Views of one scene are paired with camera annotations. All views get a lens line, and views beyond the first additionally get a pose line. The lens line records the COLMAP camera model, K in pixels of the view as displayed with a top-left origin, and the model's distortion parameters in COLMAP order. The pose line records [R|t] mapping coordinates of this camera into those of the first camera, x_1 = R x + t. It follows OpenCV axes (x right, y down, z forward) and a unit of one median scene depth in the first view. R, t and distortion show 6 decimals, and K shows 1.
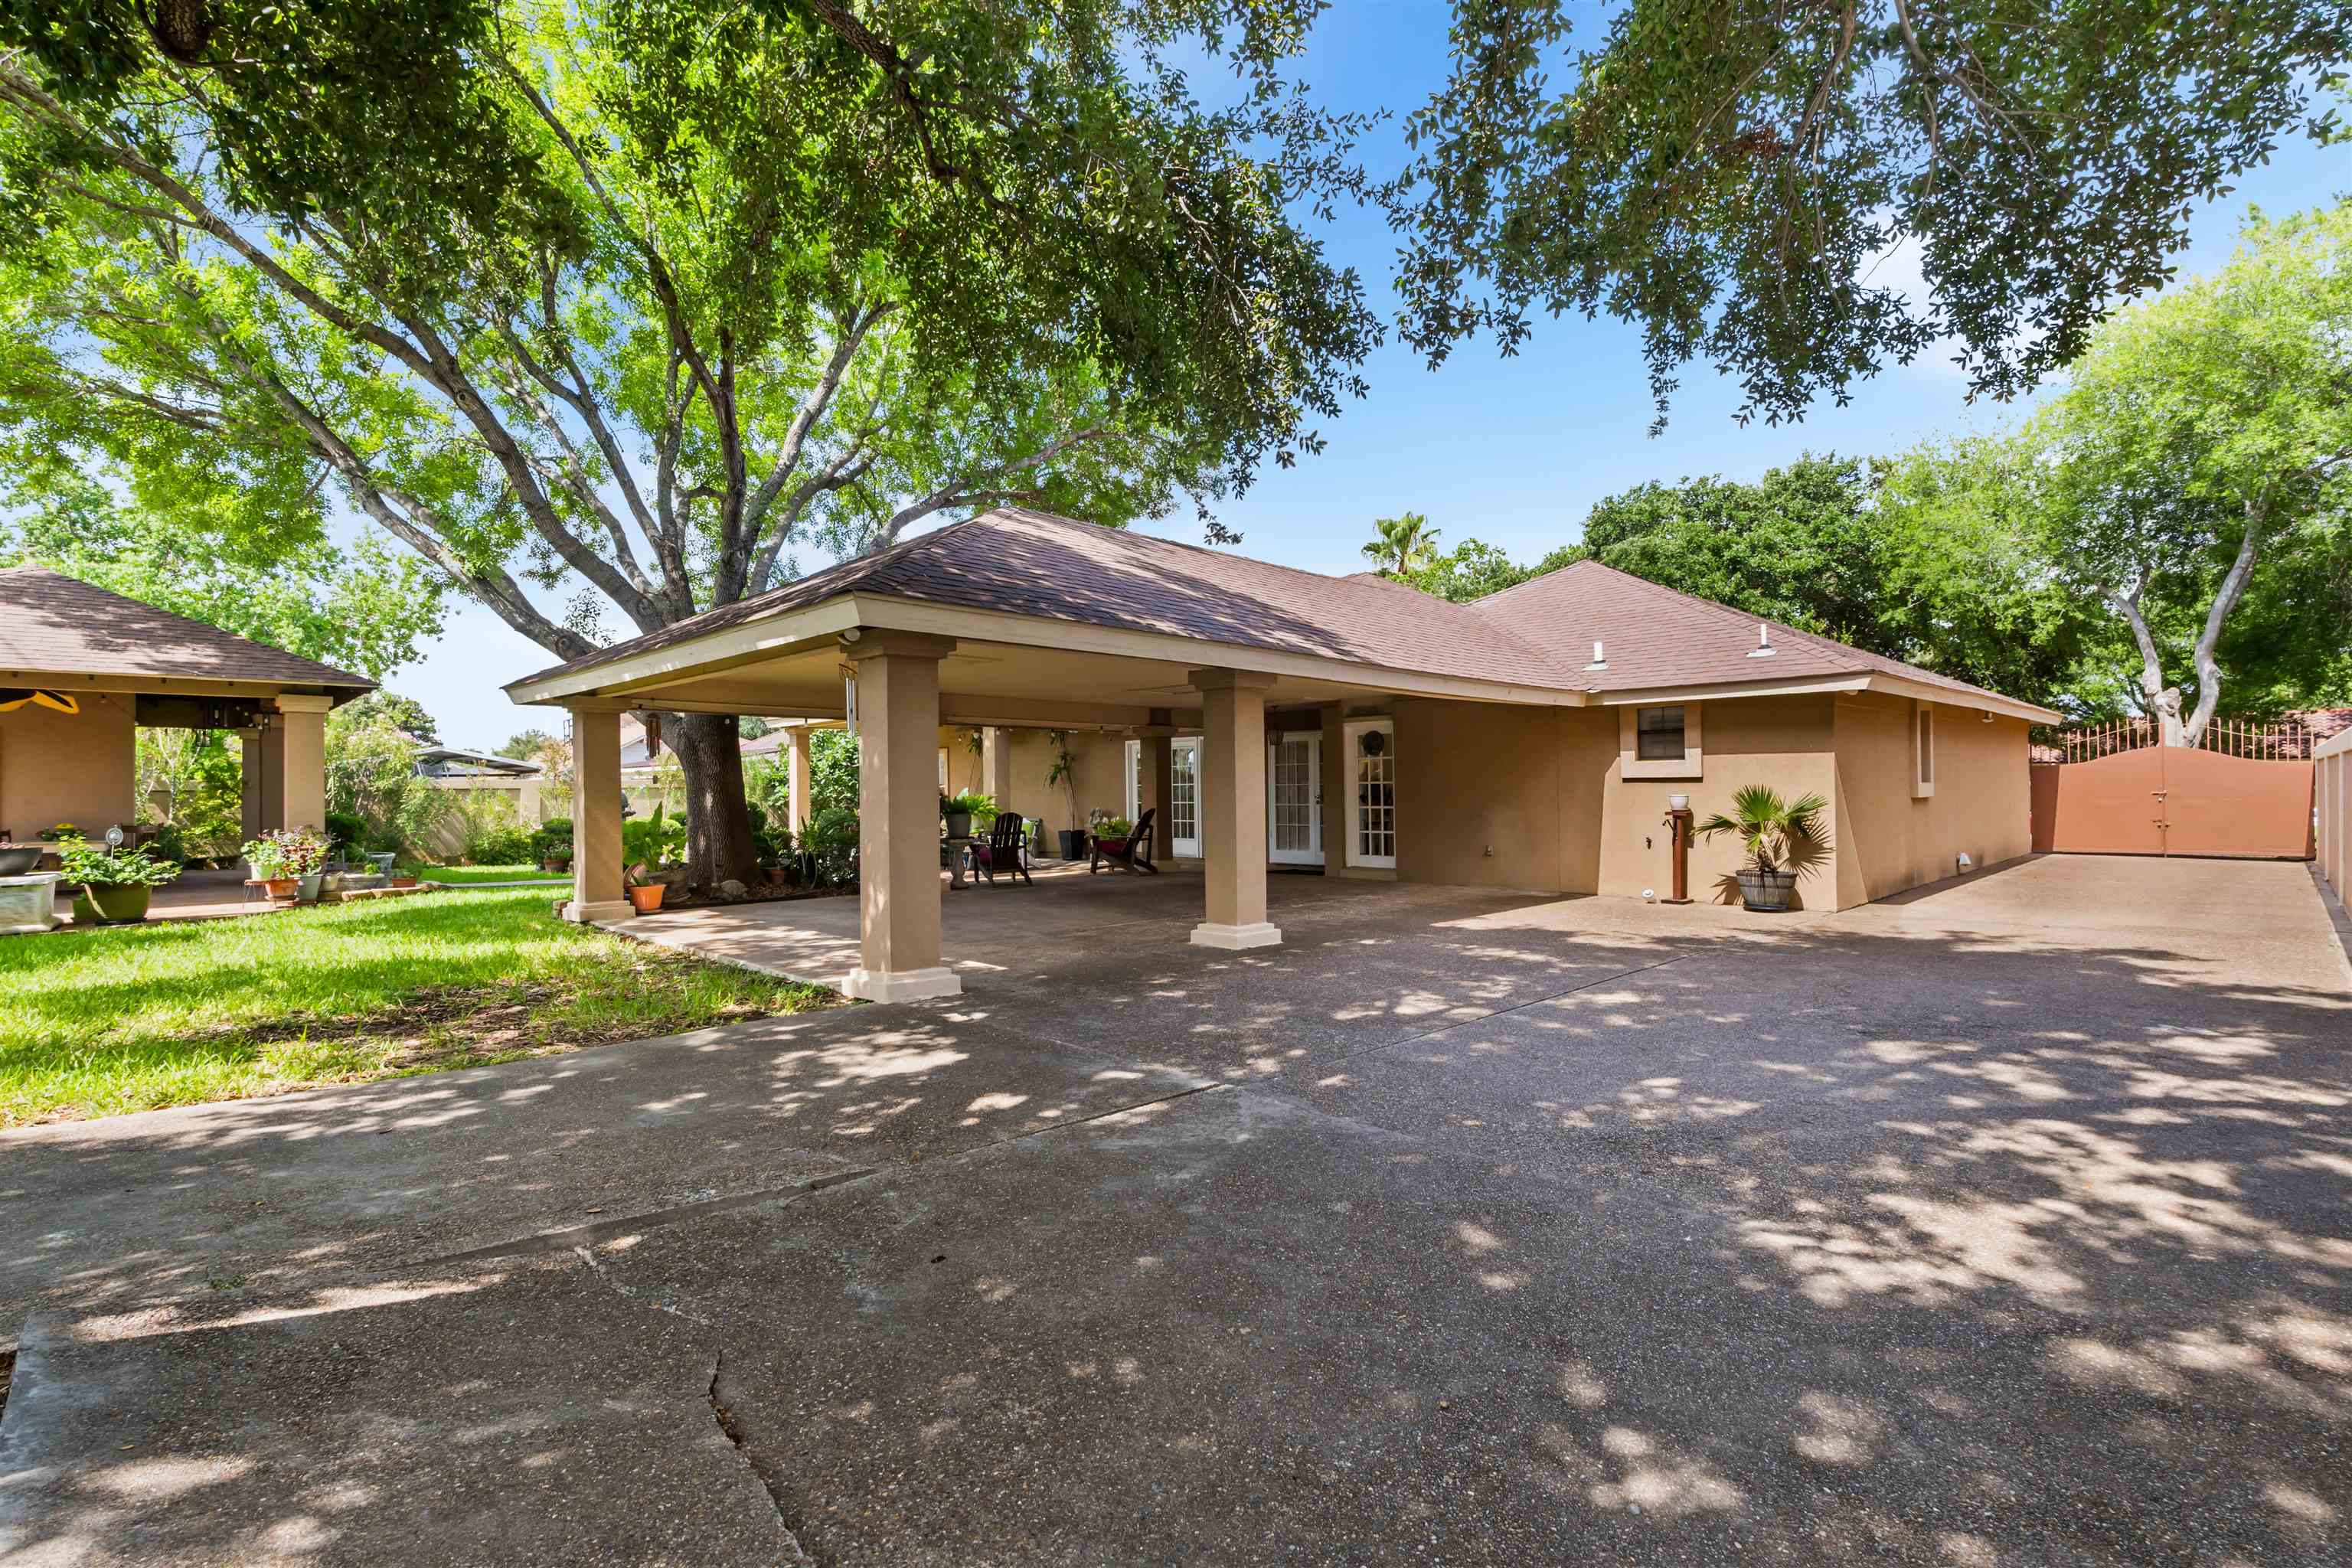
lens RADIAL K [[1081.8, 0, 1177.8], [0, 1081.8, 777.0], [0, 0, 1]] dist [-0.004641, 0.001082]
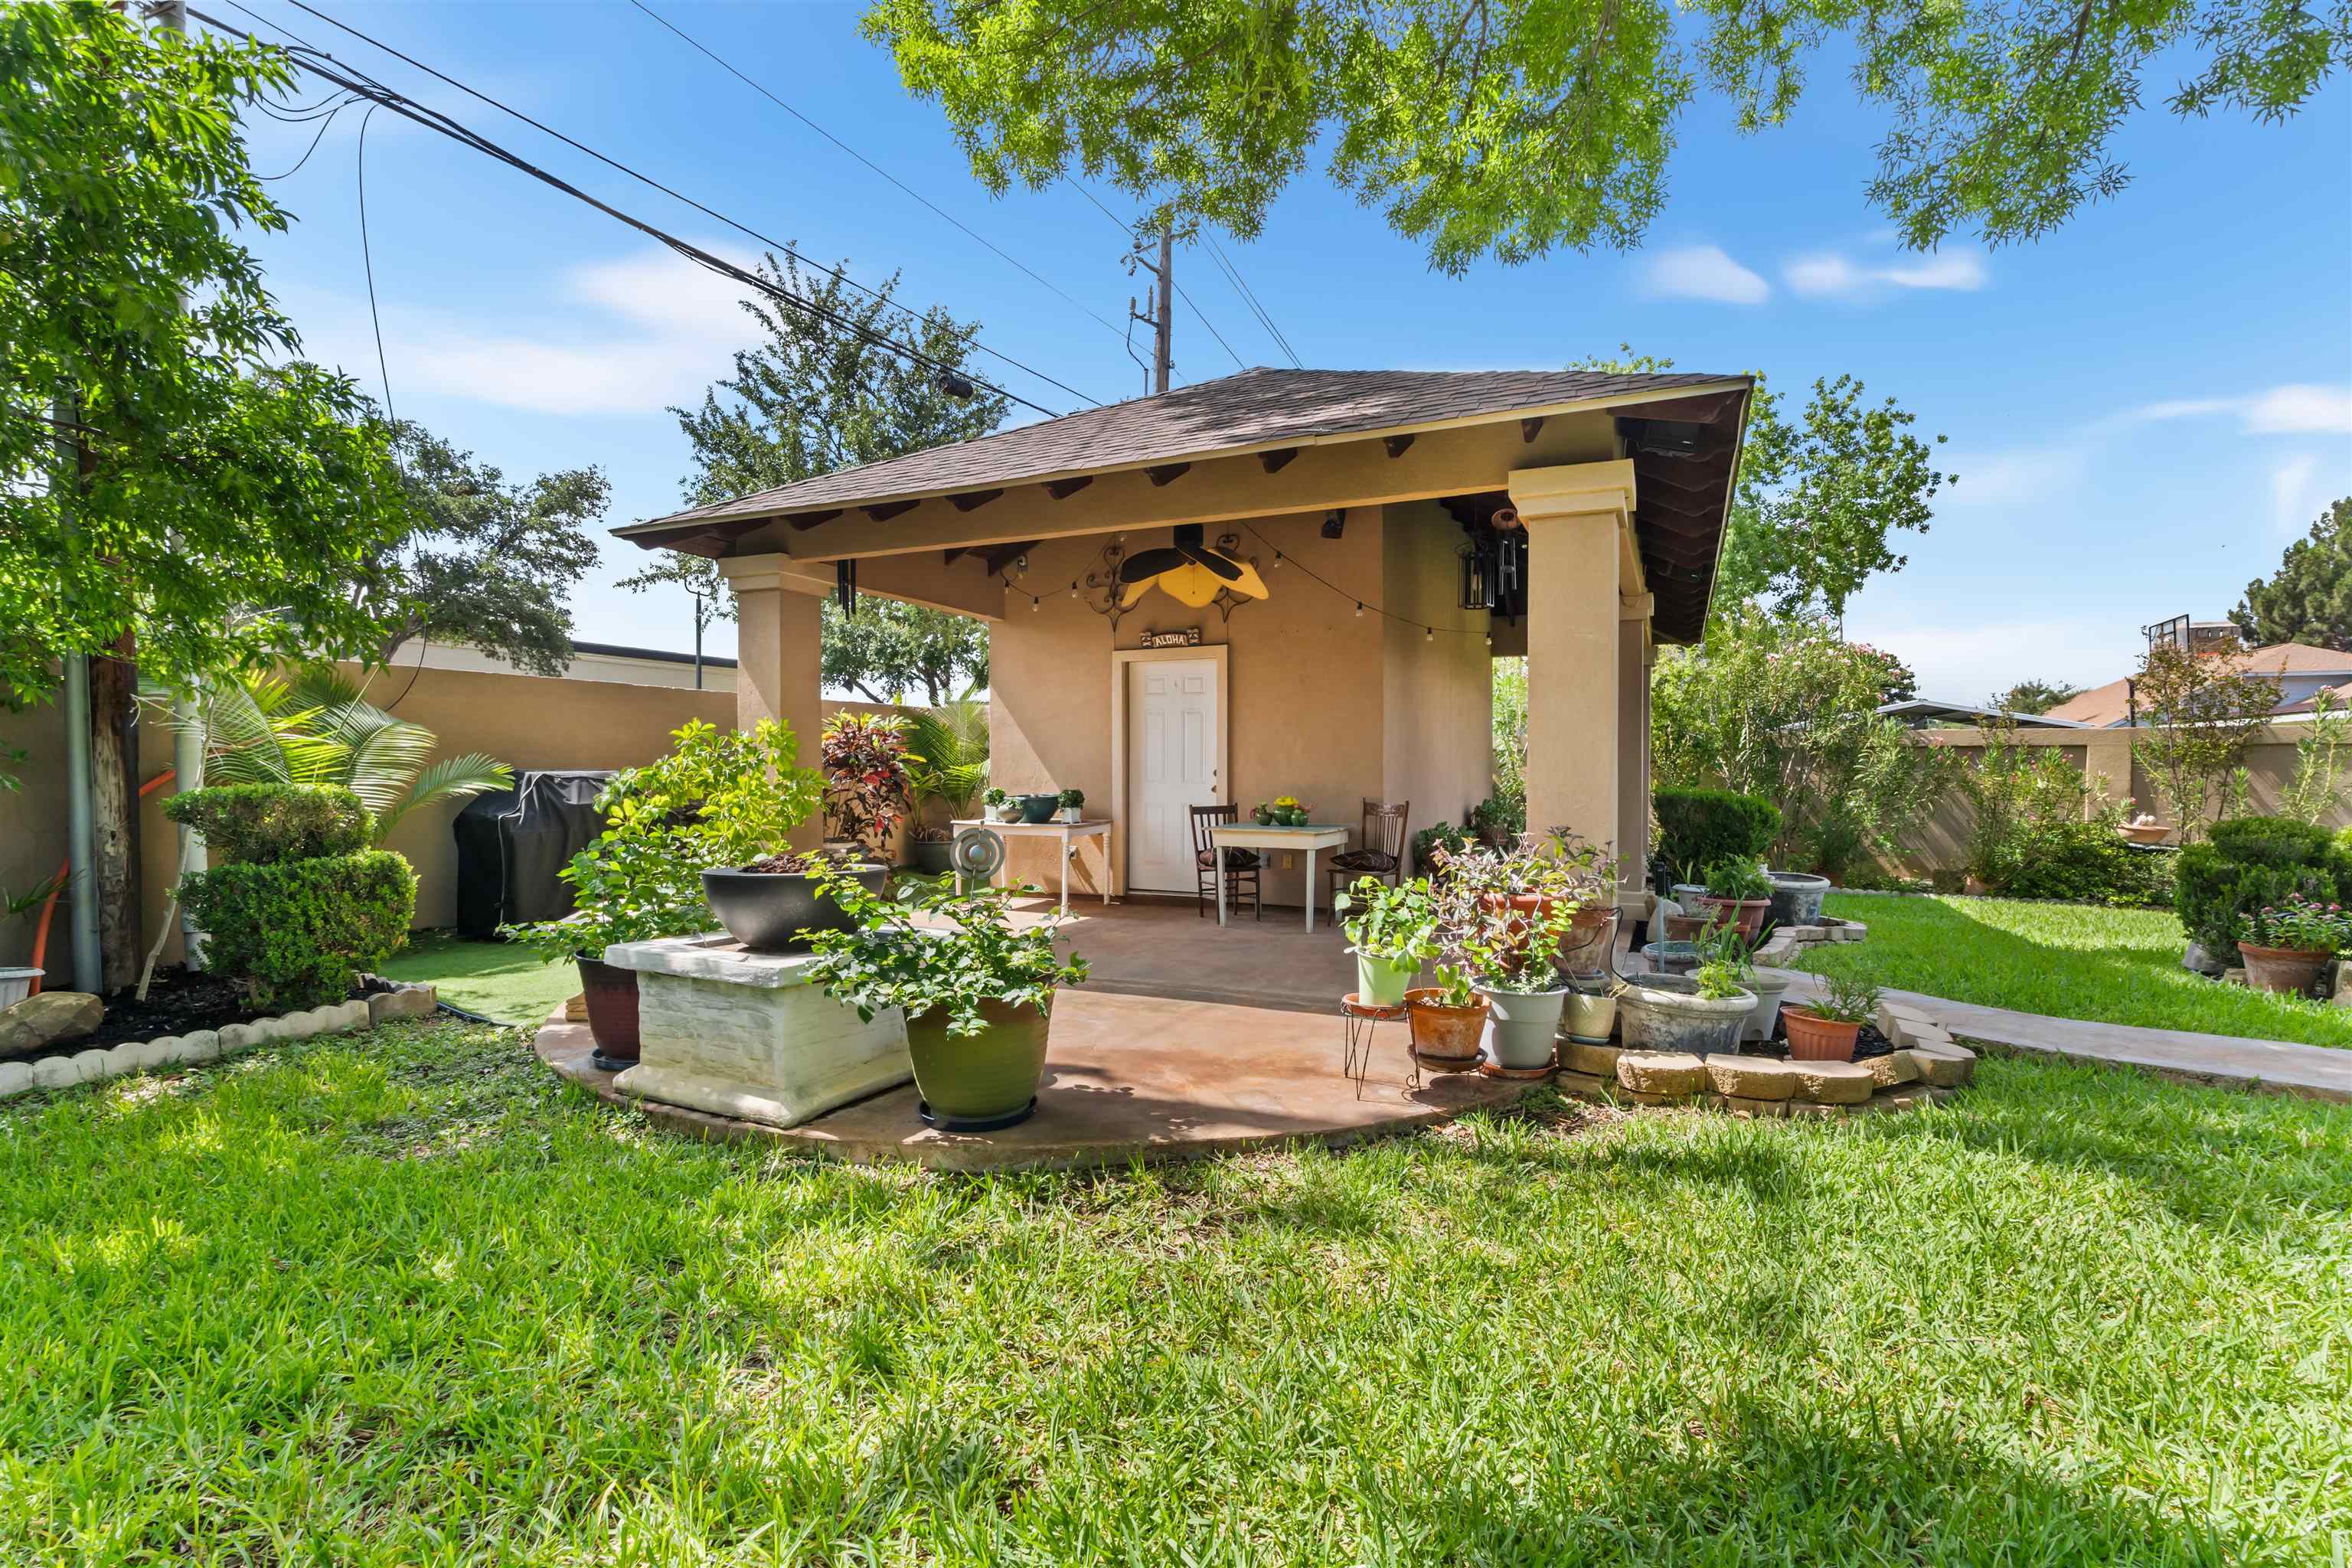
lens RADIAL K [[1081.8, 0, 1179.3], [0, 1081.8, 772.5], [0, 0, 1]] dist [-0.004641, 0.001082]
pose [[0.363297, 0.018297, -0.931494, -0.232700], [0.003226, 0.999776, 0.020897, 0.008882], [0.931668, -0.010597, 0.363156, 0.335740]]
